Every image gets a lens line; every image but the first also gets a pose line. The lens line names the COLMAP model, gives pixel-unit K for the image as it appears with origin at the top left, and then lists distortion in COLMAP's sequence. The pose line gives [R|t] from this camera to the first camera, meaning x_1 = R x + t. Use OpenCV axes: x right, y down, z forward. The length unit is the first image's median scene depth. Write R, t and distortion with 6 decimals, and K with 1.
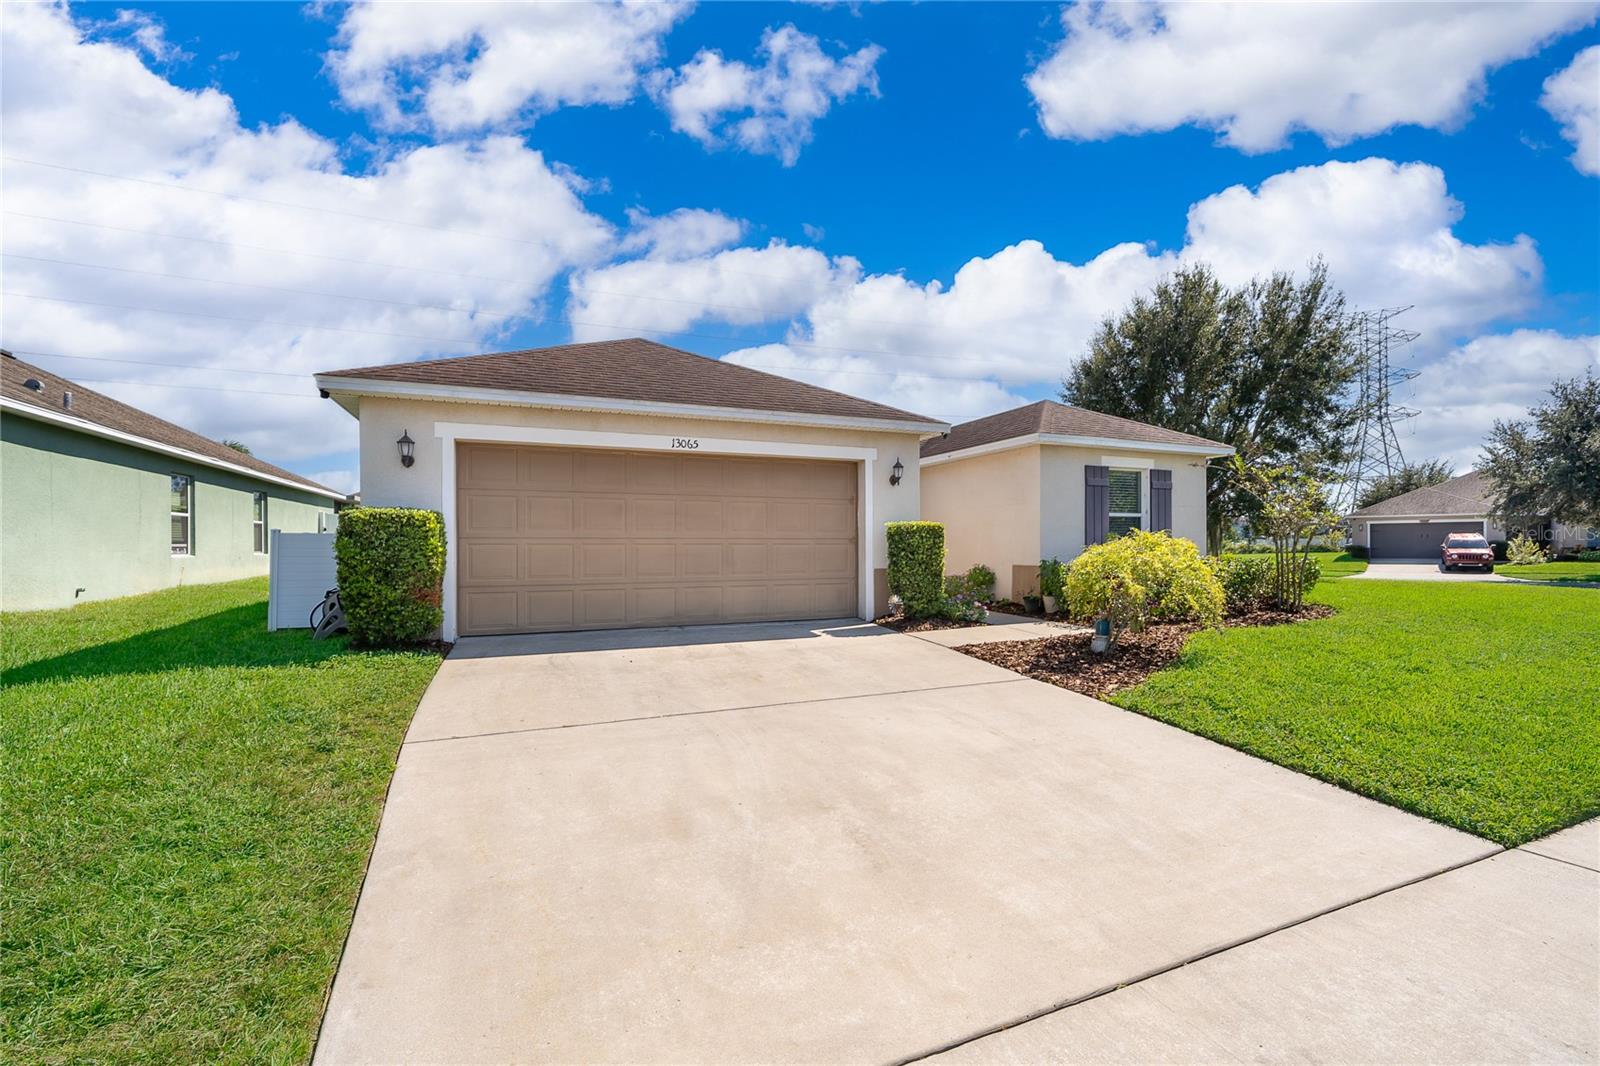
lens RADIAL K [[672.6, 0, 800.0], [0, 672.6, 533.0], [0, 0, 1]] dist [0.000343, -0.000028]
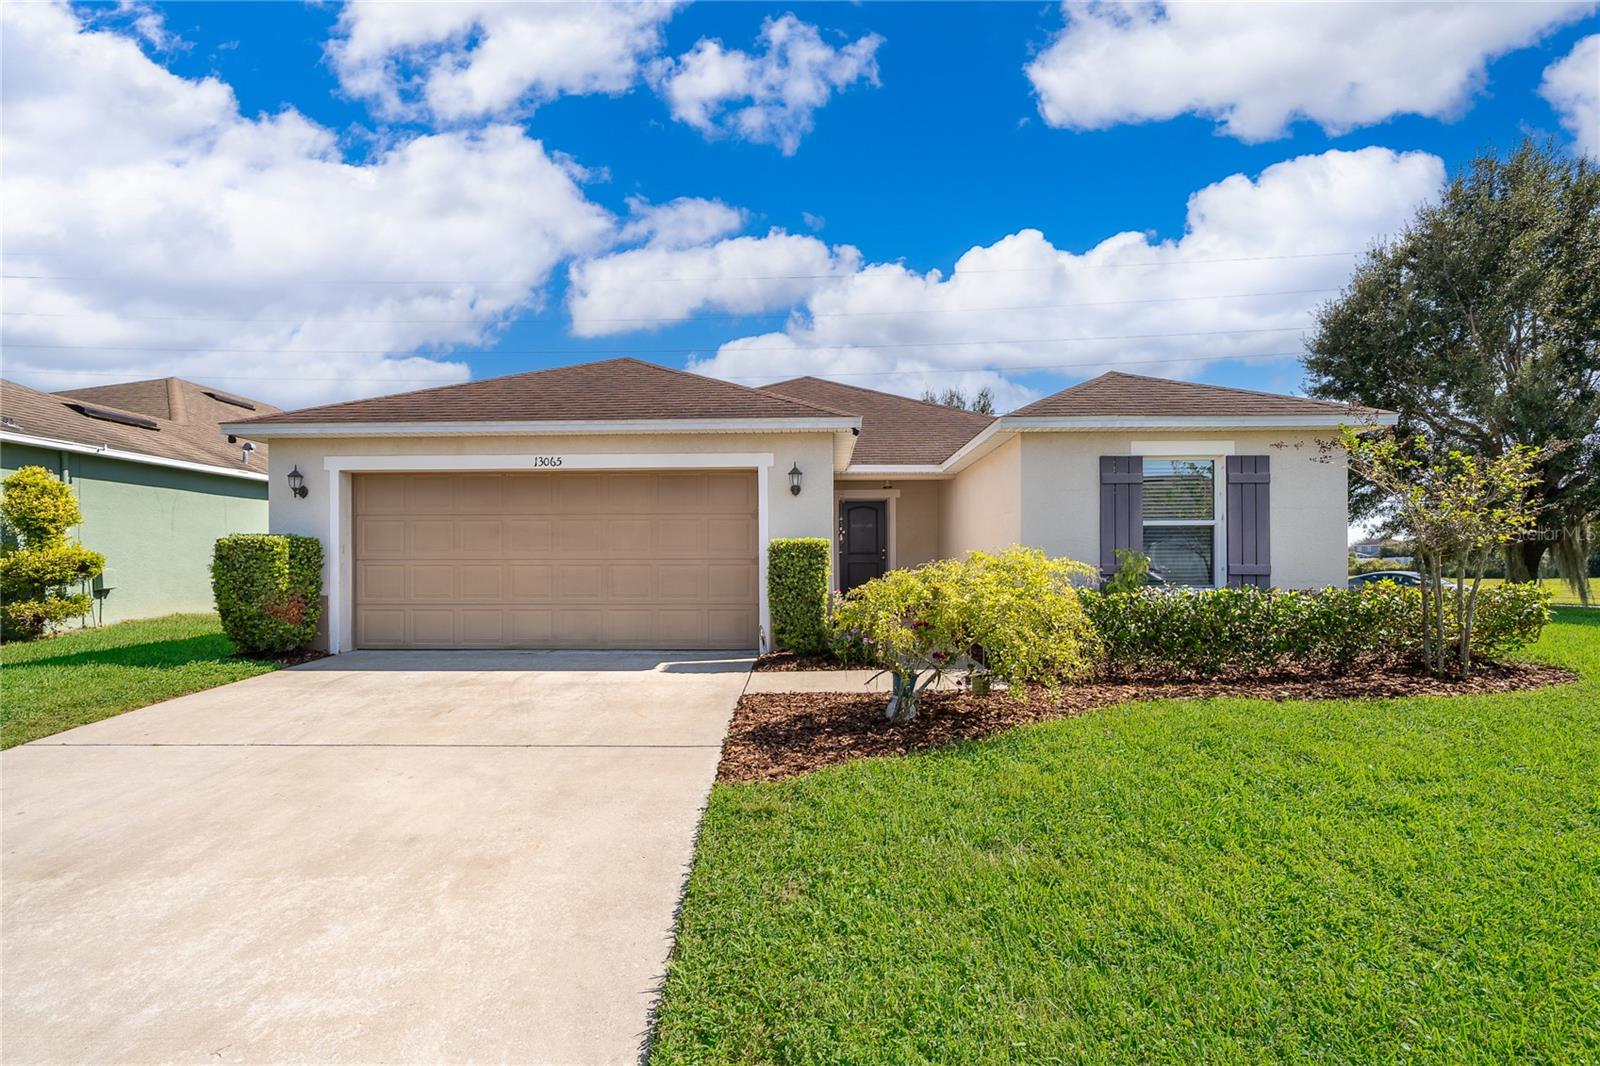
lens RADIAL K [[677.5, 0, 801.0], [0, 677.5, 550.5], [0, 0, 1]] dist [0.000225, 0.000171]
pose [[0.910496, -0.007426, -0.413452, 0.555760], [0.008023, 0.999968, -0.000293, -0.001726], [0.413440, -0.003051, 0.910526, 0.258786]]
